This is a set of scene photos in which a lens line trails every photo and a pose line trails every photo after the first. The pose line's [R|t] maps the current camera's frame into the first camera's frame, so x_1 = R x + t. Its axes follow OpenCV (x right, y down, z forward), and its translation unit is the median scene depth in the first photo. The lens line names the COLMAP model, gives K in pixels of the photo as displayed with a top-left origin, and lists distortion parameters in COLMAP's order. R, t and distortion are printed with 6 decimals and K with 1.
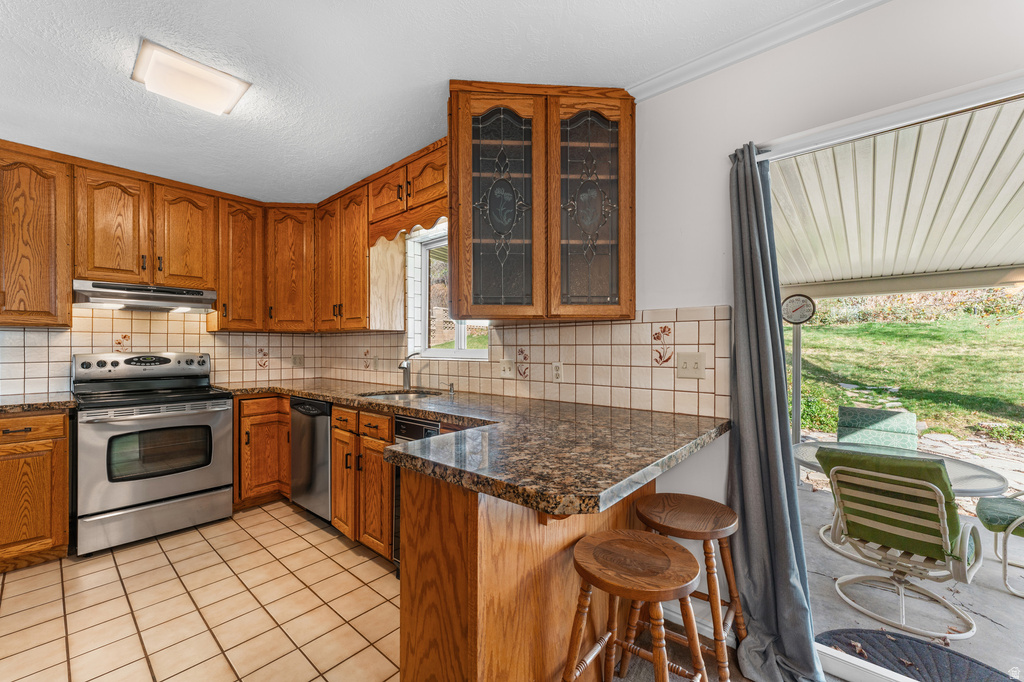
lens RADIAL K [[409.7, 0, 509.9], [0, 409.7, 346.8], [0, 0, 1]] dist [0.001412, 0.000033]
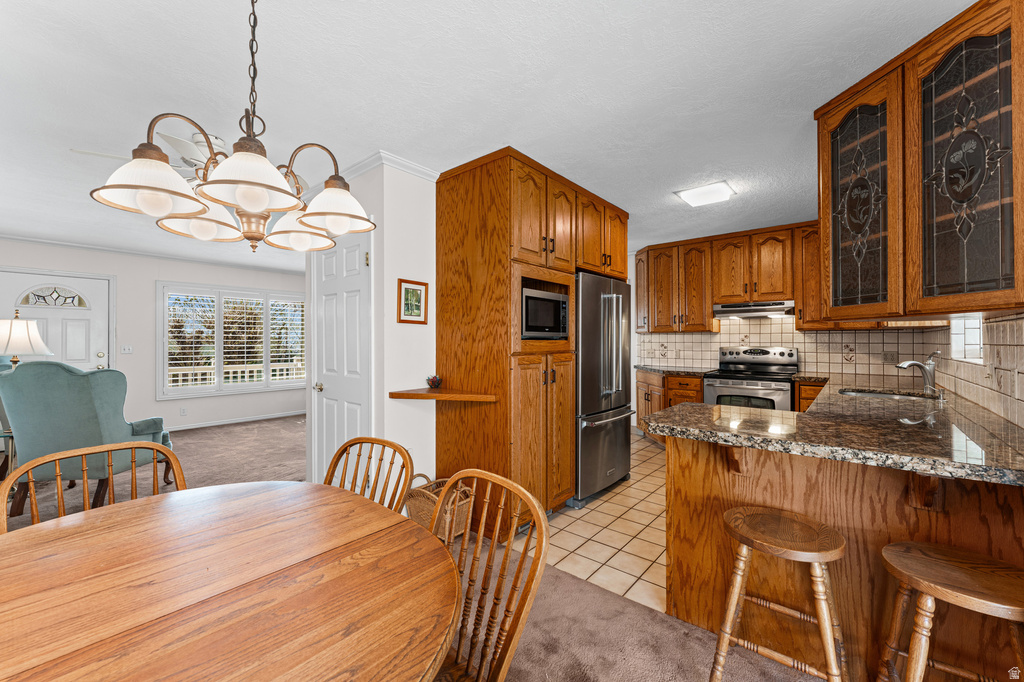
lens RADIAL K [[408.0, 0, 512.0], [0, 408.0, 341.0], [0, 0, 1]] dist [0.000346, -0.000015]
pose [[0.016704, 0.001928, -0.999859, 0.623784], [0.000506, 0.999998, 0.001937, -0.010278], [0.999860, -0.000538, 0.016703, 0.091321]]
